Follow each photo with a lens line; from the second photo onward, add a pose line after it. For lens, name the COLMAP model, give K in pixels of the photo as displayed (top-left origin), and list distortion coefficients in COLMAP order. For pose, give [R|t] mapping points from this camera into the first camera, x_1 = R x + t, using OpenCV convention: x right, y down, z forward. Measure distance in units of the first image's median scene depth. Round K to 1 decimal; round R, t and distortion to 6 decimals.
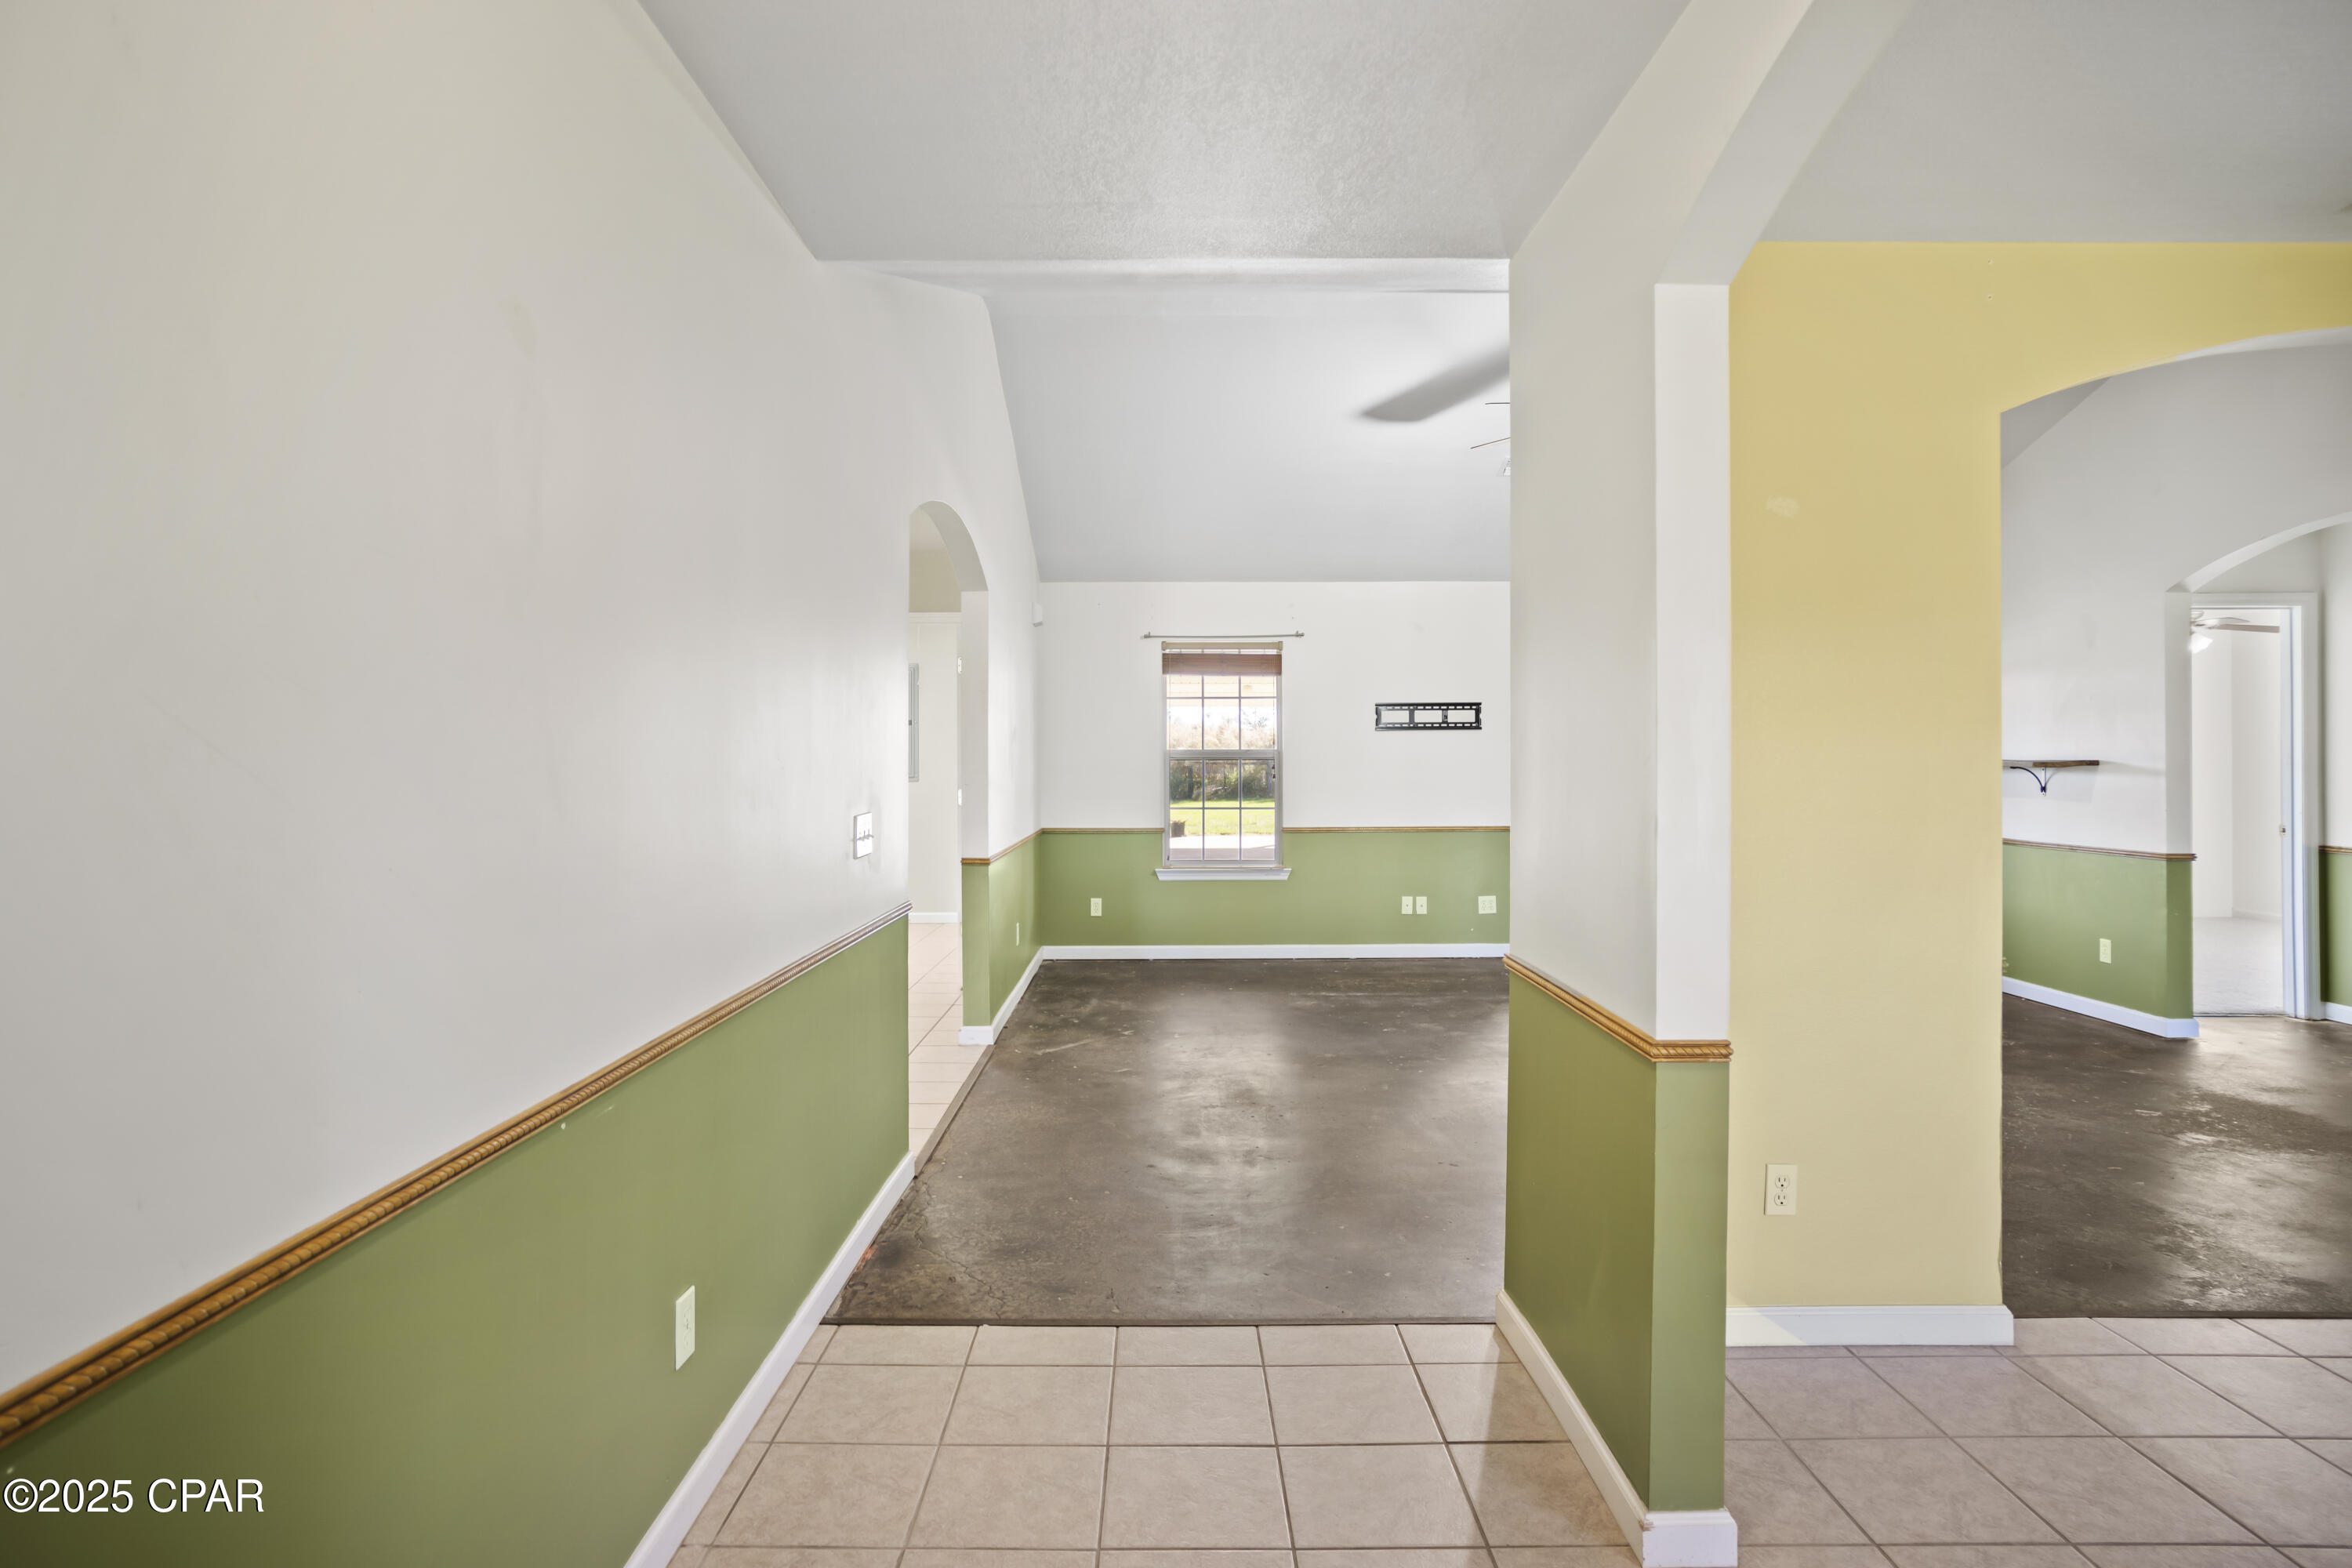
lens RADIAL K [[1303.3, 0, 1174.8], [0, 1303.3, 756.7], [0, 0, 1]] dist [-0.072234, 0.064935]
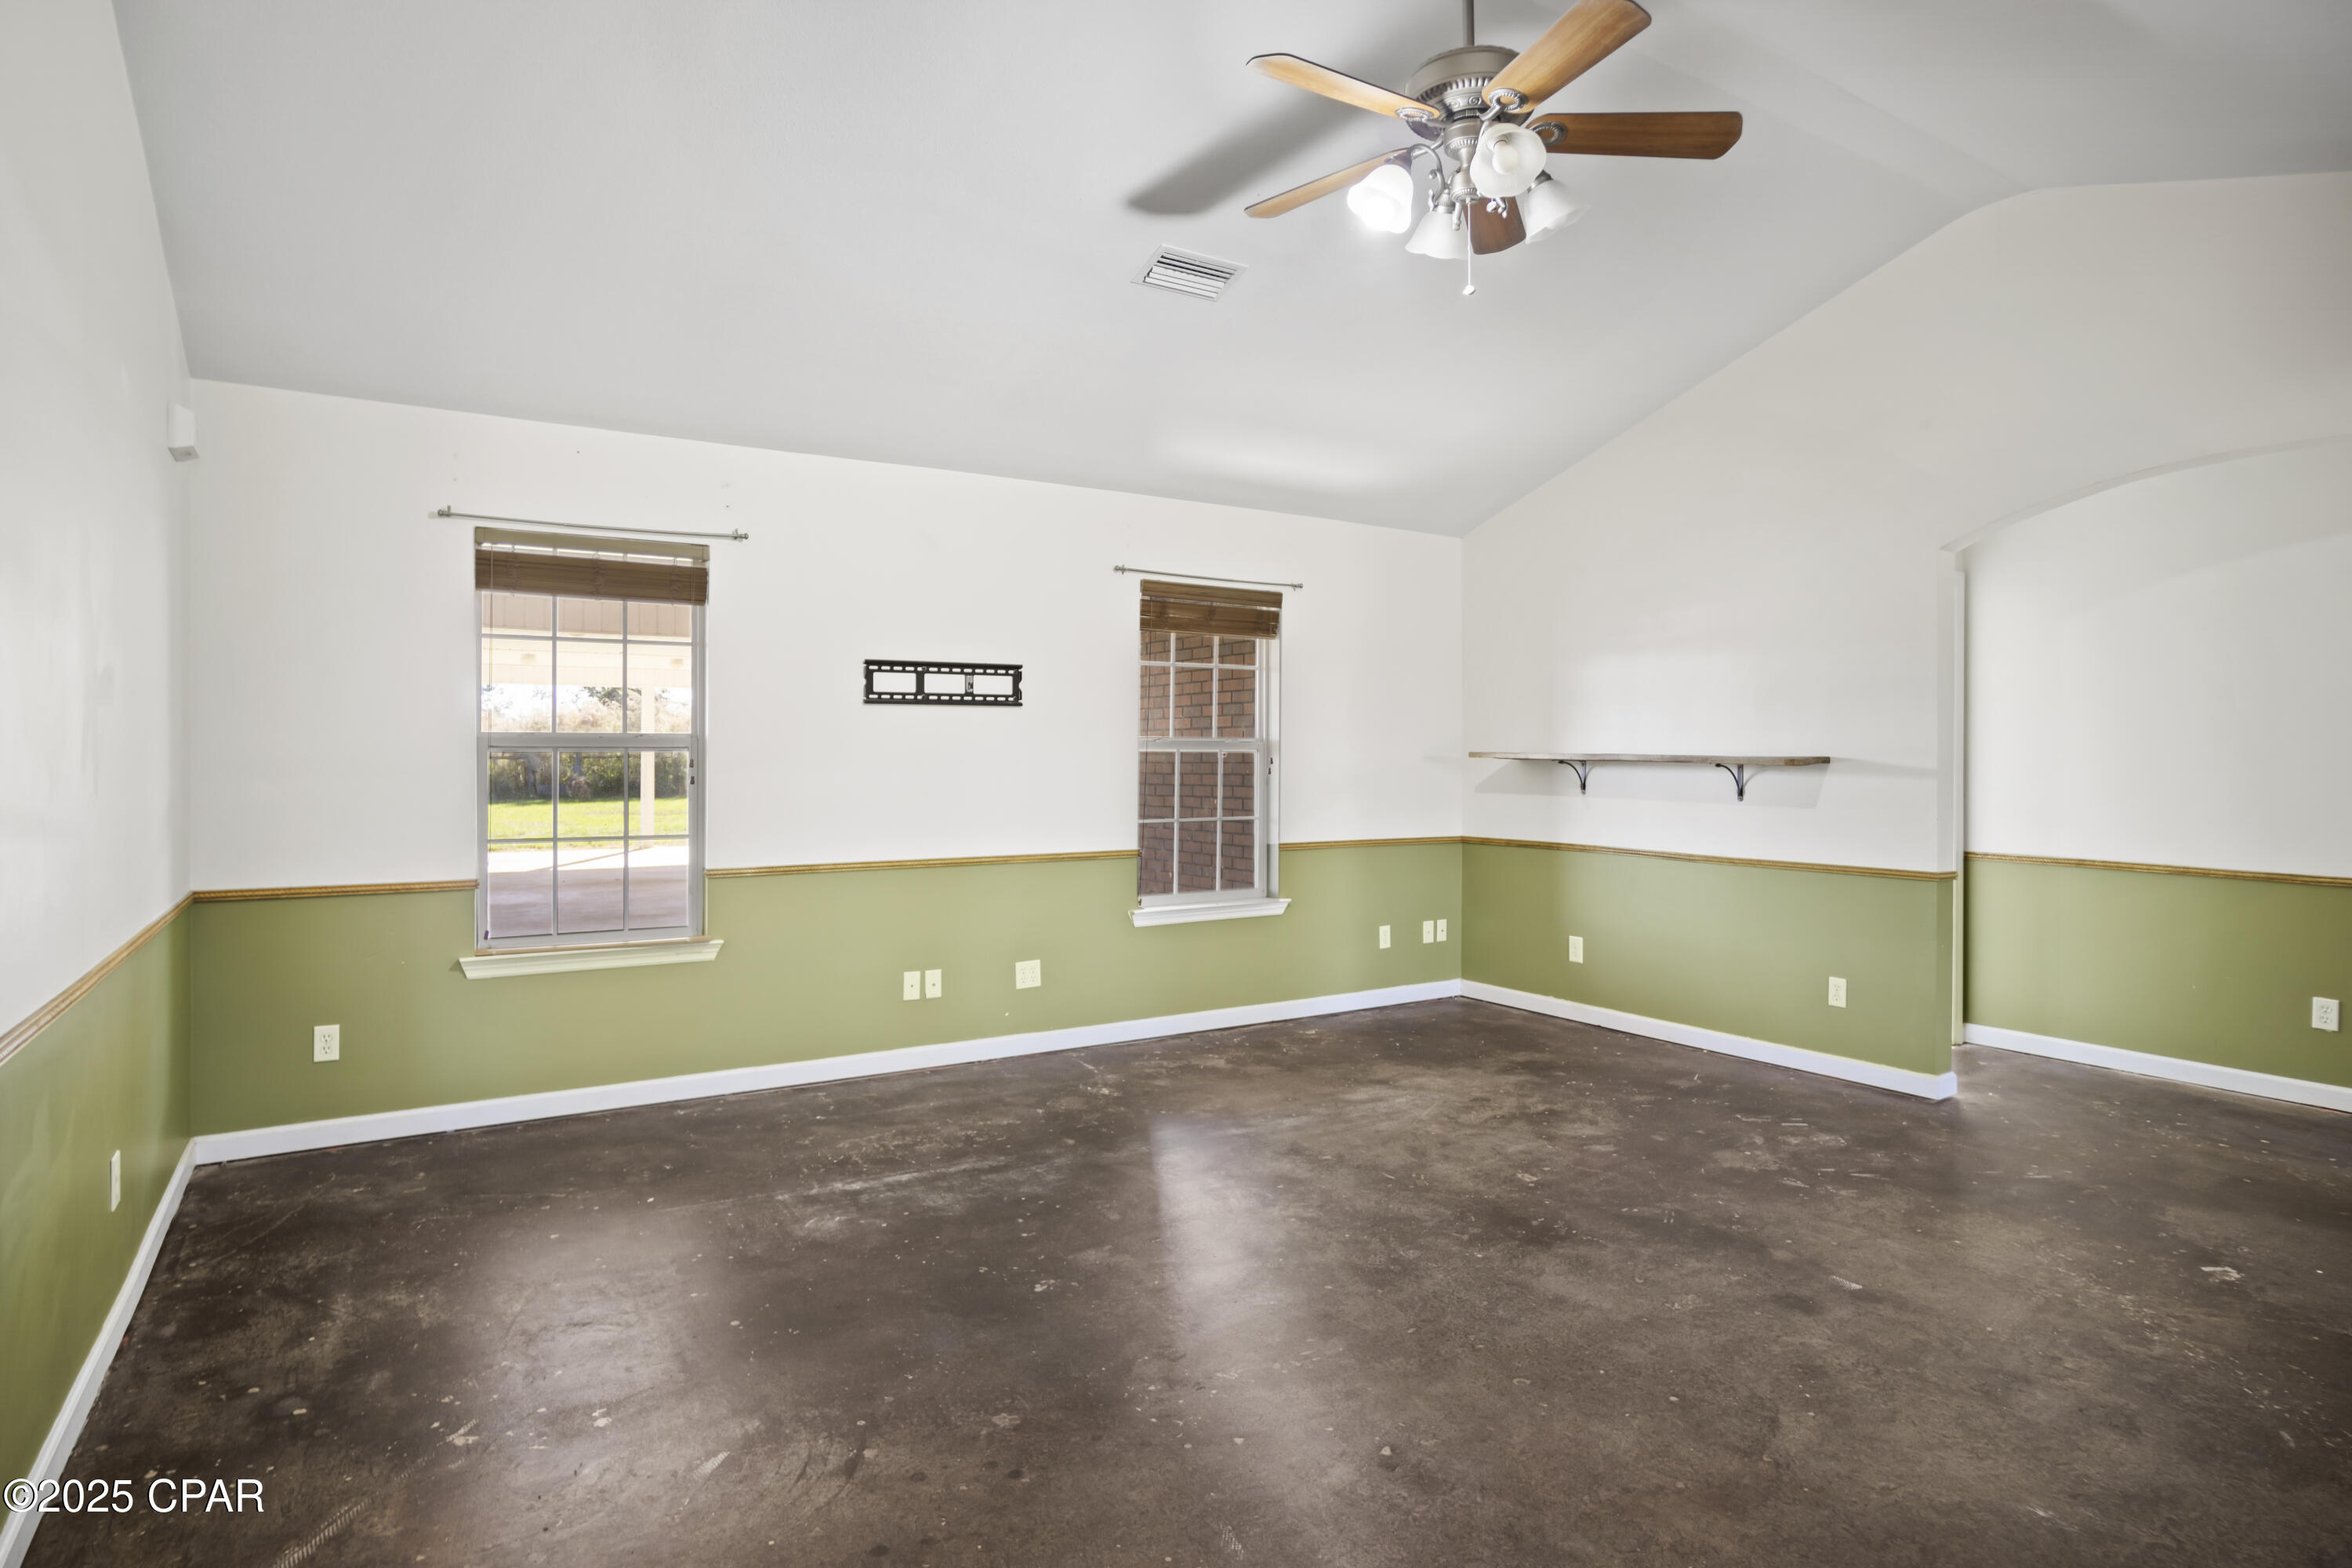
lens RADIAL K [[1303.3, 0, 1174.8], [0, 1303.3, 756.7], [0, 0, 1]] dist [-0.072234, 0.064935]
pose [[0.849972, 0.001652, 0.526824, -0.042085], [-0.005112, 0.999974, 0.005113, 0.000509], [-0.526802, -0.007039, 0.849959, 0.405910]]
